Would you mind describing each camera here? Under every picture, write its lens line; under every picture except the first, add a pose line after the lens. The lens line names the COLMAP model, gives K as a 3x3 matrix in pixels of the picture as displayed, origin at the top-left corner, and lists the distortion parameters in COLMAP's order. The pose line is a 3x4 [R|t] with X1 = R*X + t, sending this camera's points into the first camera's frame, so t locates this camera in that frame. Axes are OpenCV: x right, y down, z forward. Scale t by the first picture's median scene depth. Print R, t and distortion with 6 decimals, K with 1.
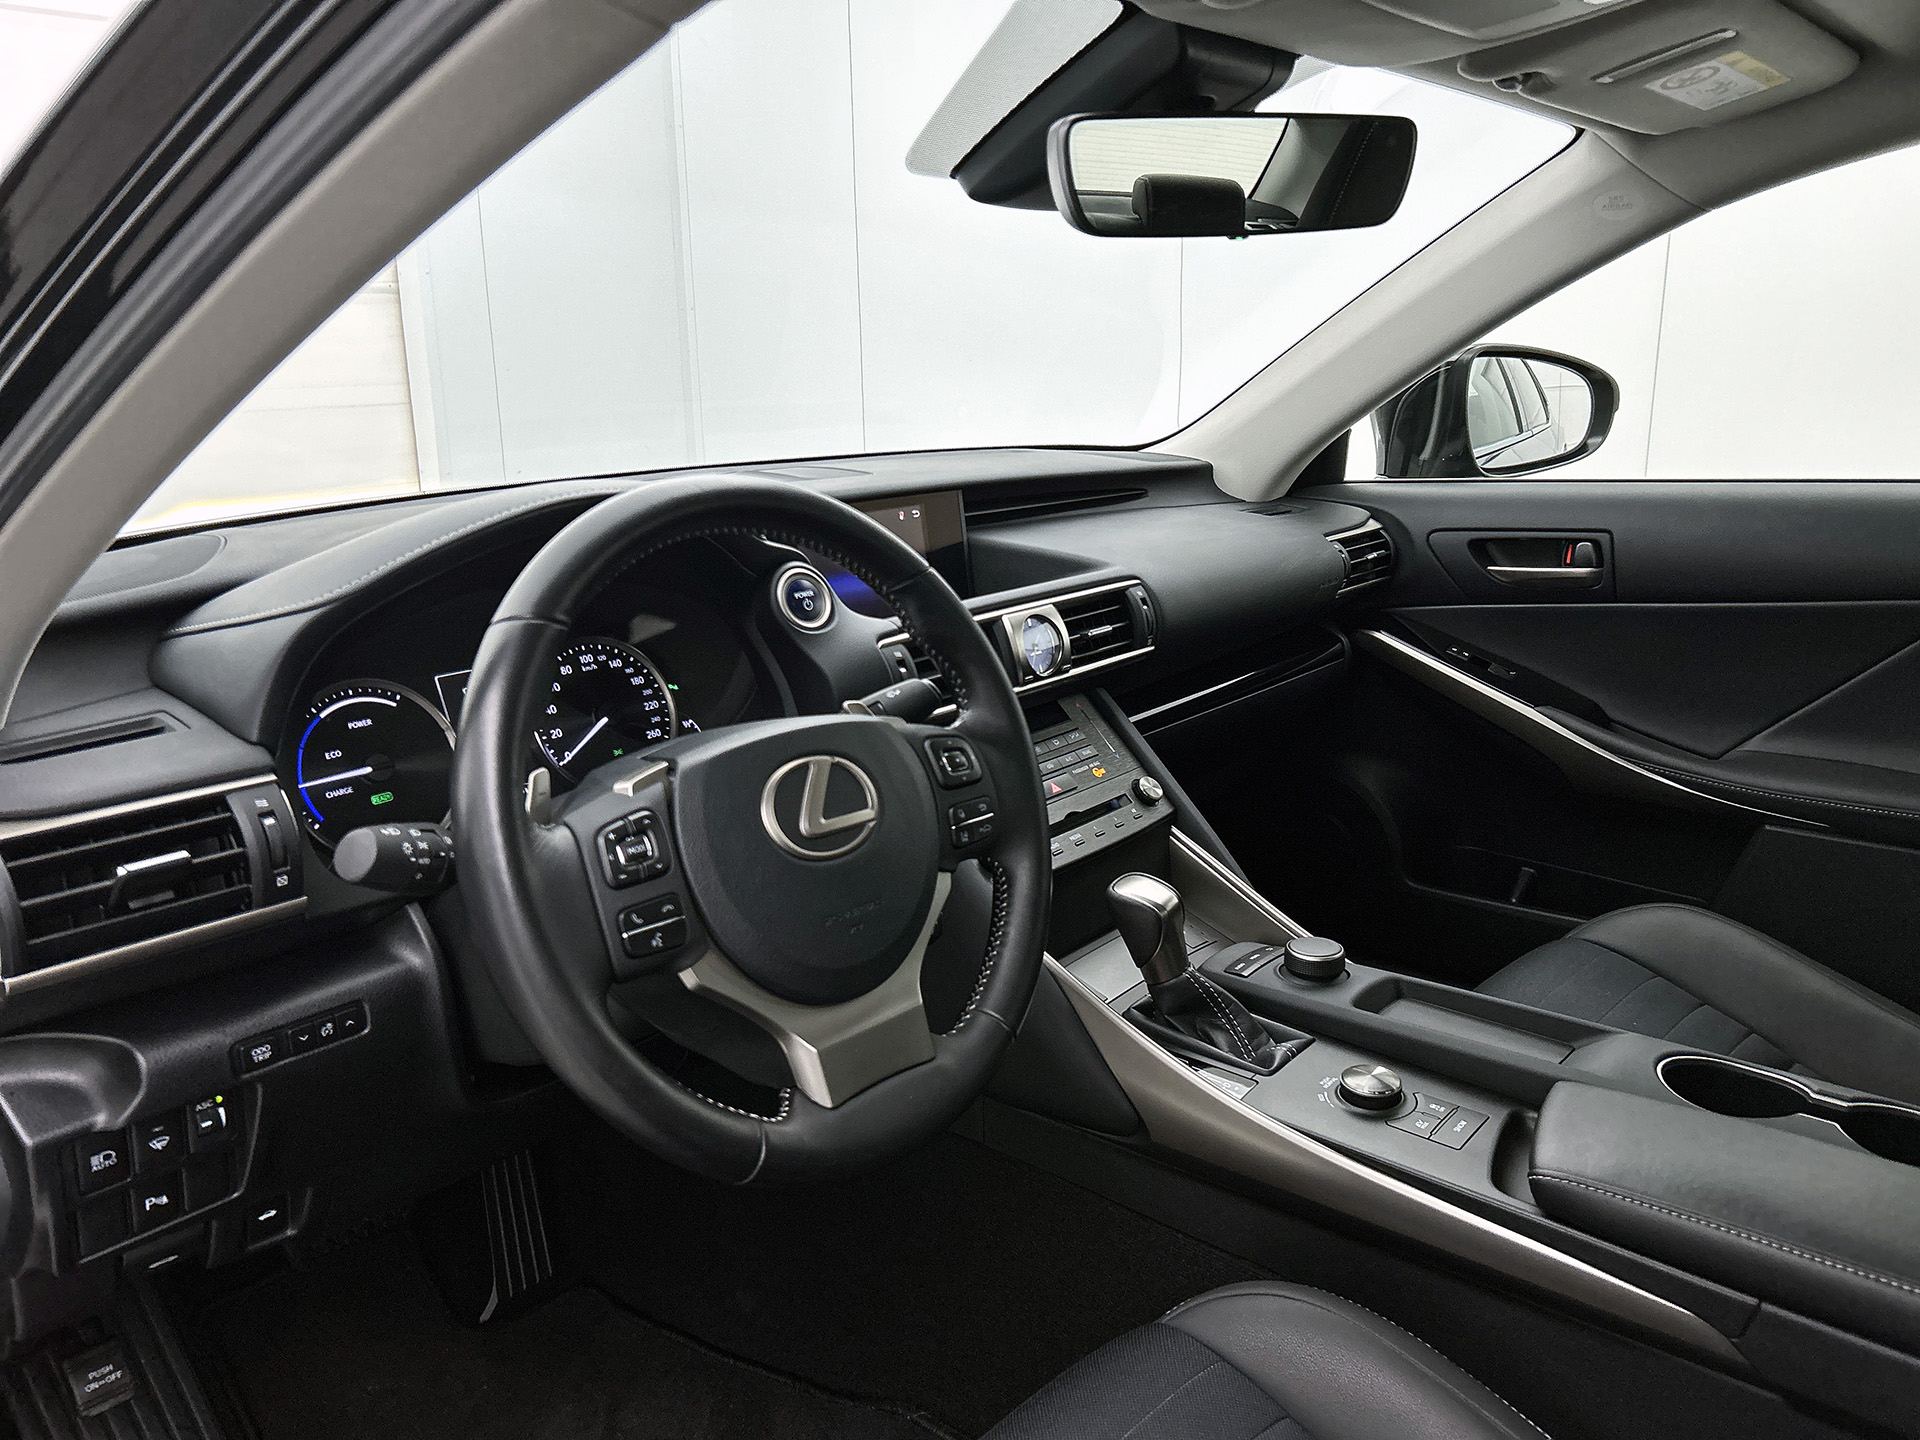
lens RADIAL K [[1468.3, 0, 957.6], [0, 1468.3, 673.4], [0, 0, 1]] dist [0.028950, 0.001181]
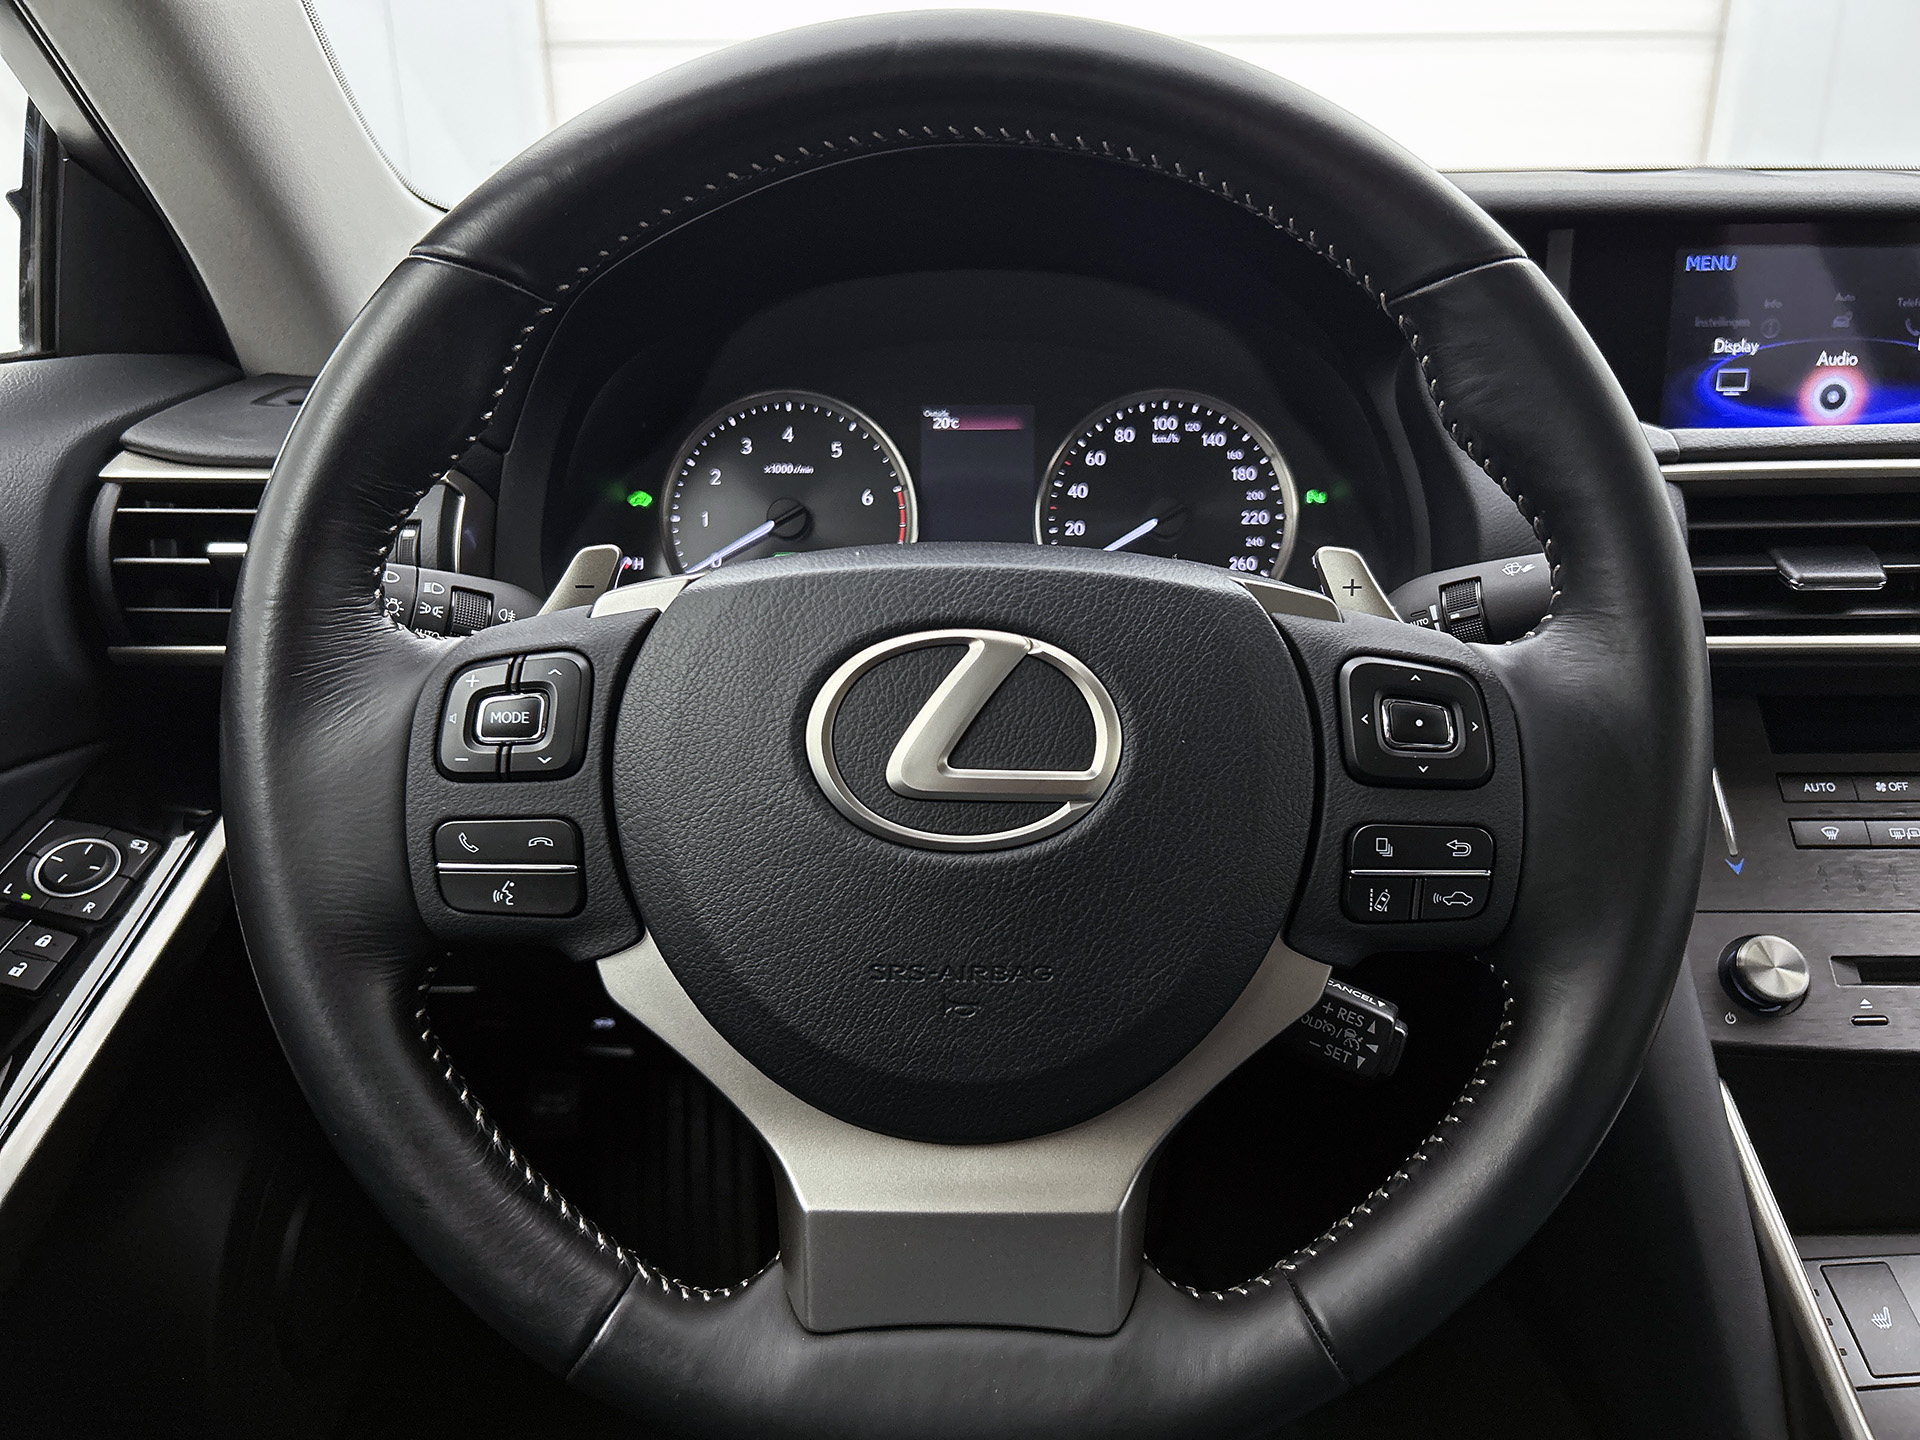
lens RADIAL K [[1429.0, 0, 963.8], [0, 1429.0, 753.0], [0, 0, 1]] dist [0.002733, -0.006217]
pose [[0.646767, 0.303101, -0.699873, 0.164102], [-0.166645, 0.951629, 0.258132, -0.019097], [0.744259, -0.050320, 0.665993, 0.507205]]
